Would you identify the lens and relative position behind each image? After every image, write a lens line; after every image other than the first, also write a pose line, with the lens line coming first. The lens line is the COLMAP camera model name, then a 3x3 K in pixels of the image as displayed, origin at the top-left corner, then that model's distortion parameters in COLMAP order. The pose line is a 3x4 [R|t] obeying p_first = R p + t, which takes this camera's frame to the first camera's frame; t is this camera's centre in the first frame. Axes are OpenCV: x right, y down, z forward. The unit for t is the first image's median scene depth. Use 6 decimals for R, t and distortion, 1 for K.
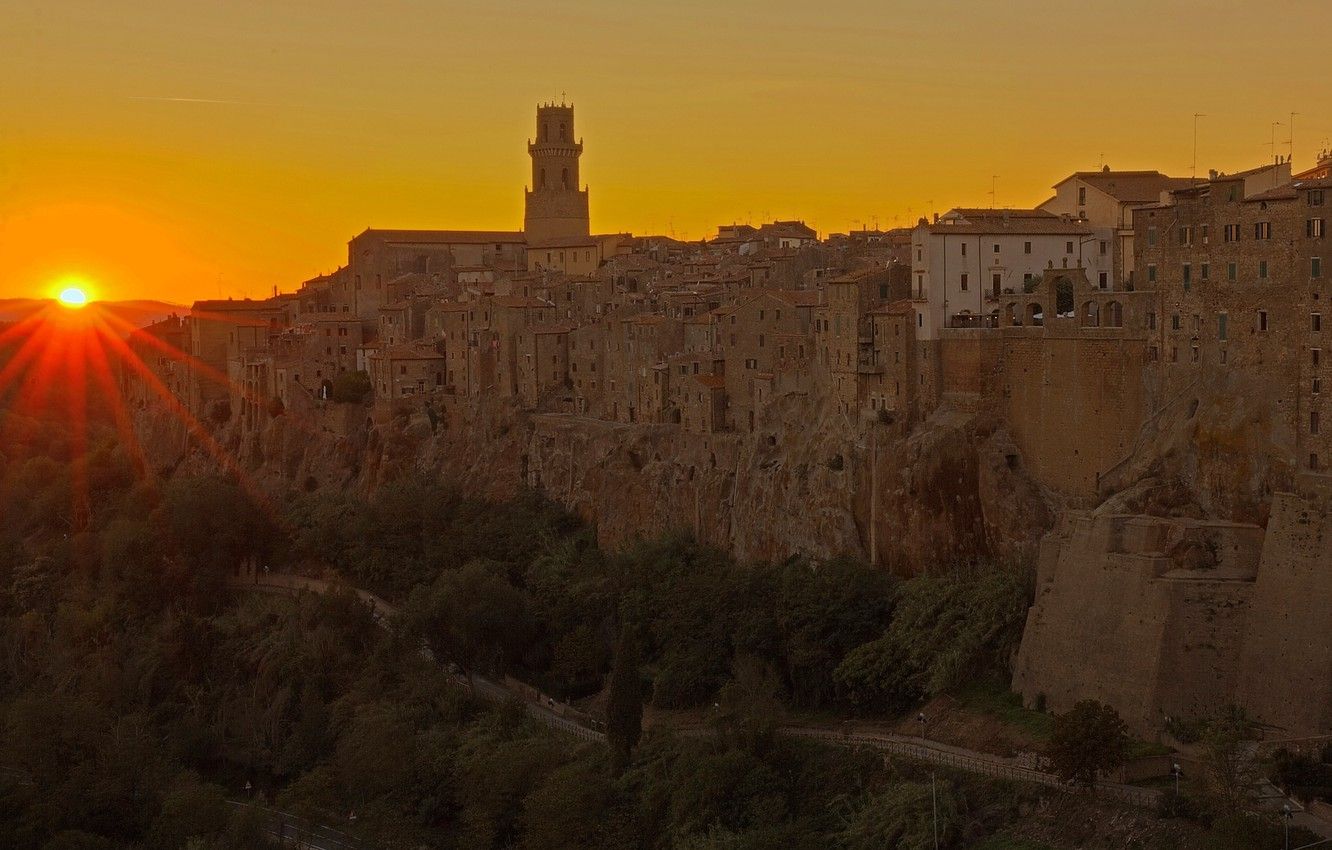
lens RADIAL K [[2055.8, 0, 705.9], [0, 2055.8, 425.9], [0, 0, 1]] dist [0.007312, 0.002381]
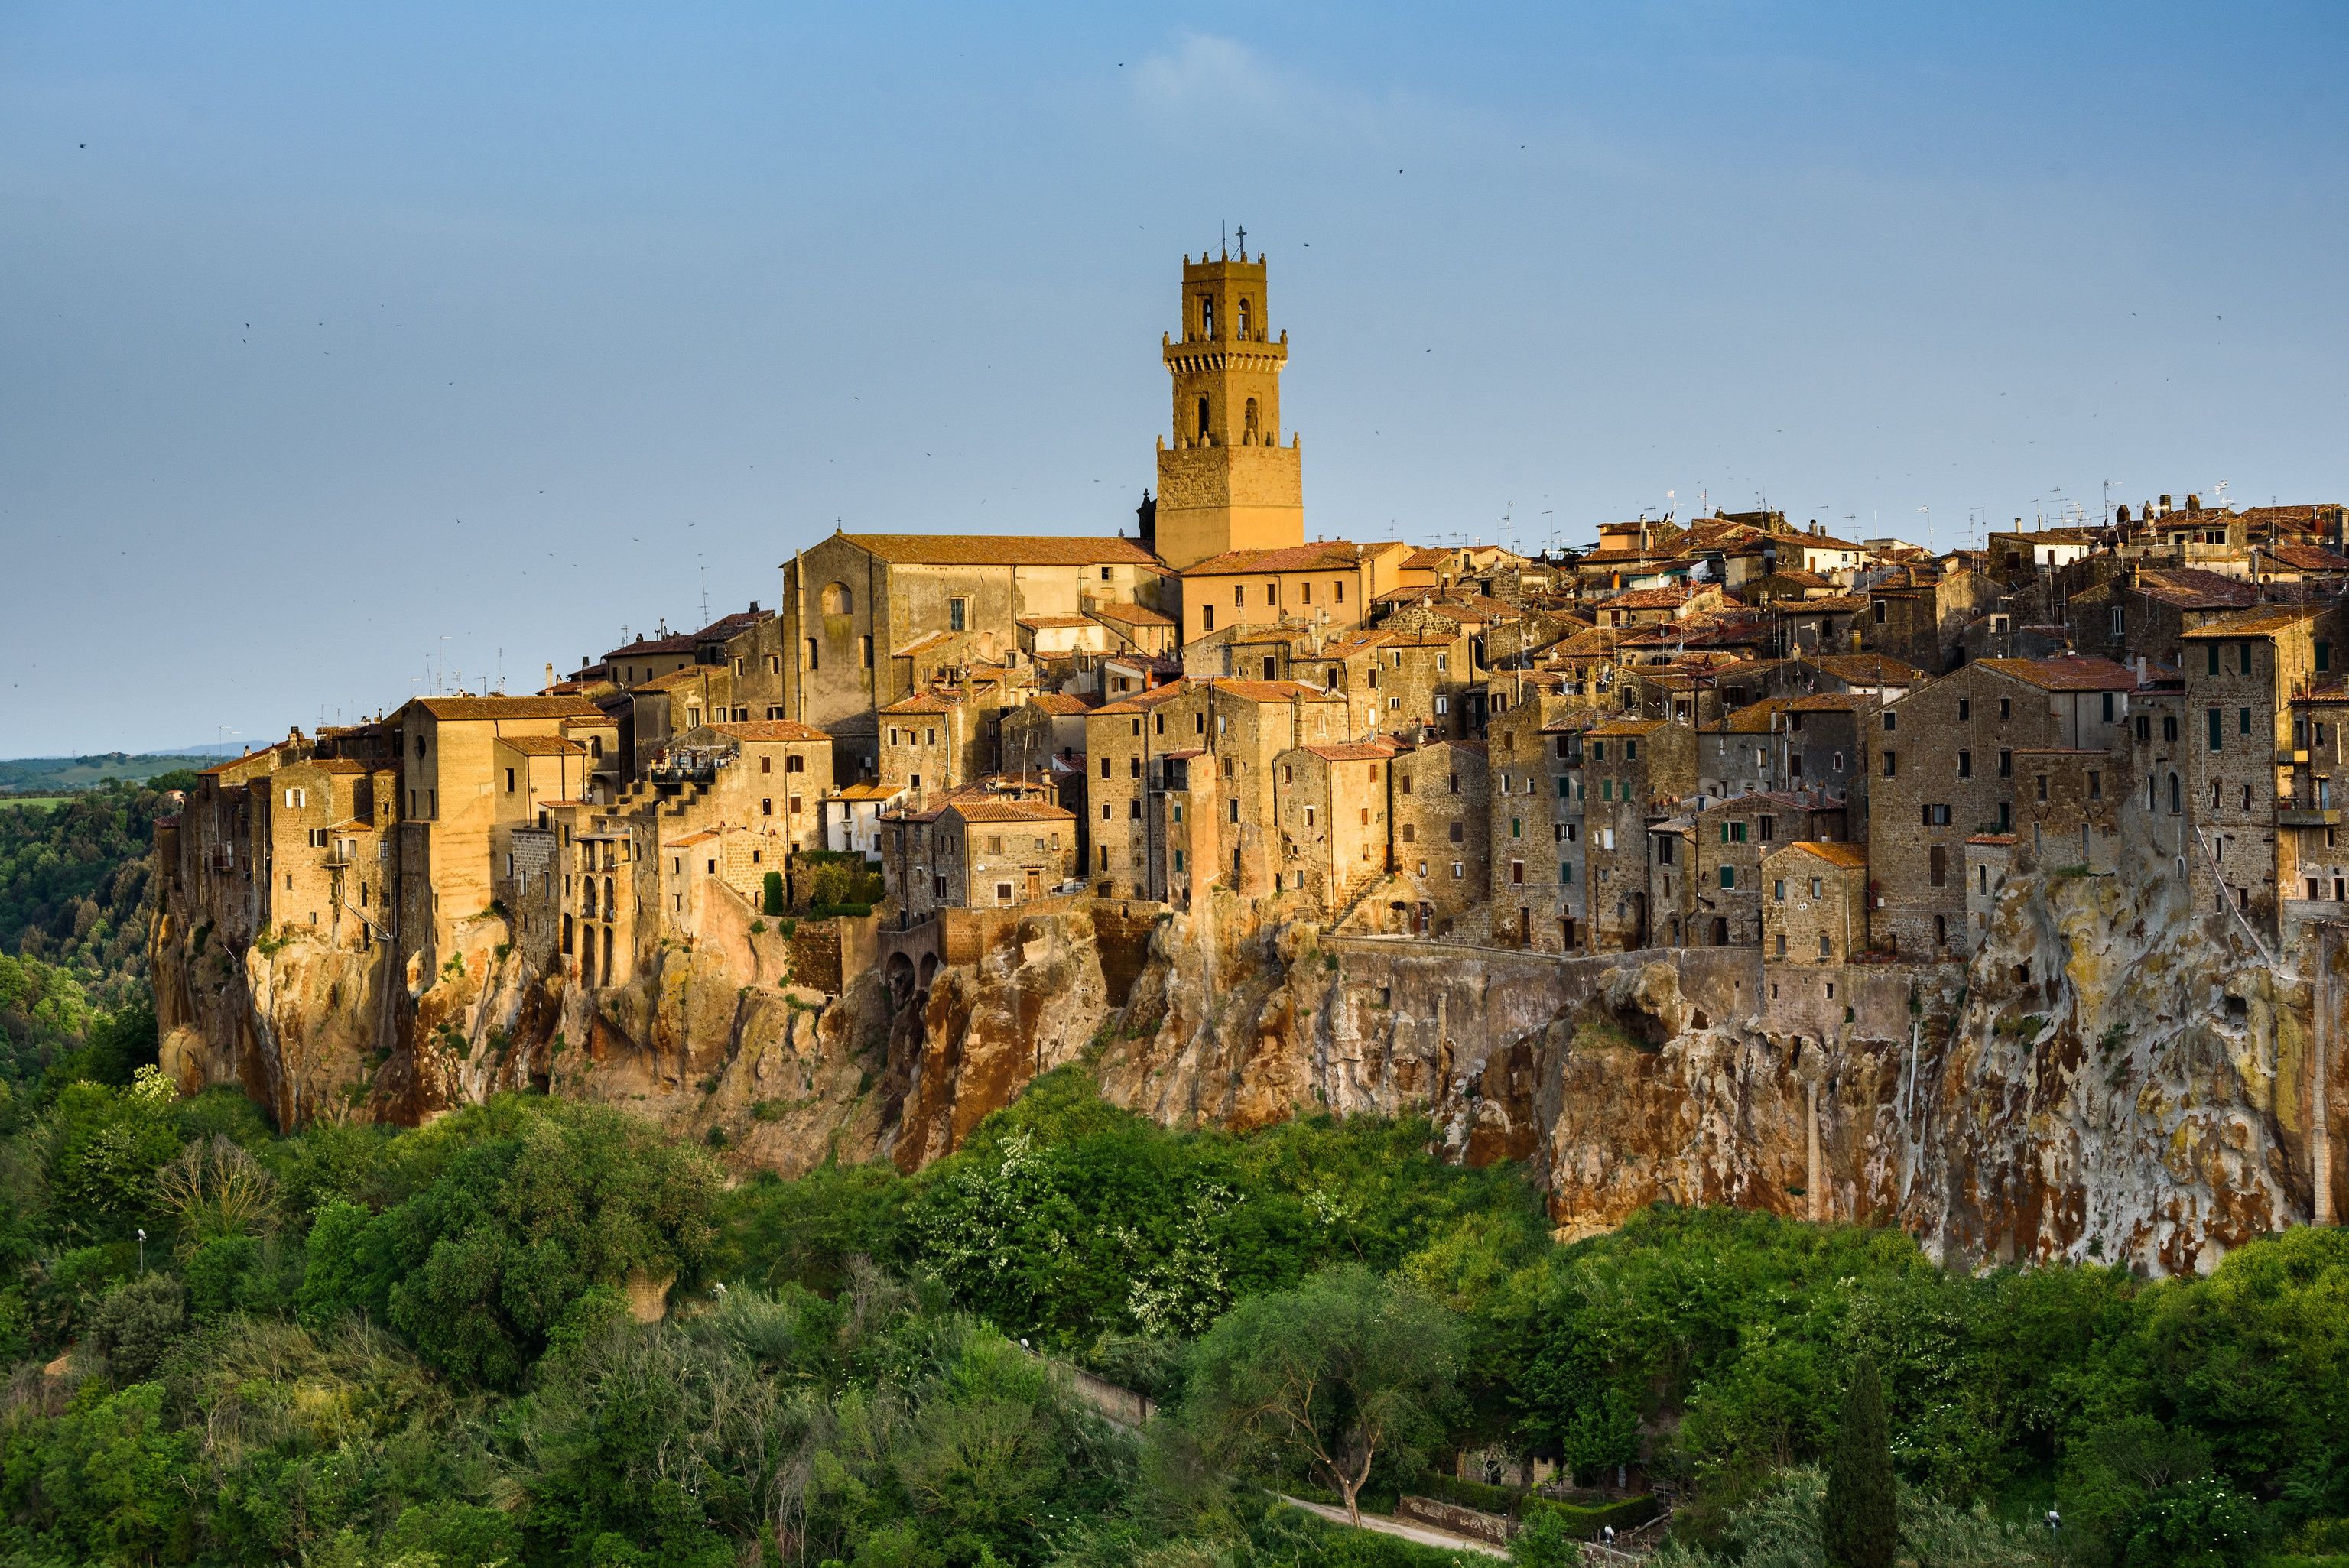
lens RADIAL K [[5055.6, 0, 1174.5], [0, 5055.6, 784.0], [0, 0, 1]] dist [-0.228887, 0.048282]
pose [[0.996939, -0.009614, 0.077589, -0.209586], [0.013177, 0.998875, -0.045546, 0.011196], [-0.077064, 0.046428, 0.995945, -0.113277]]
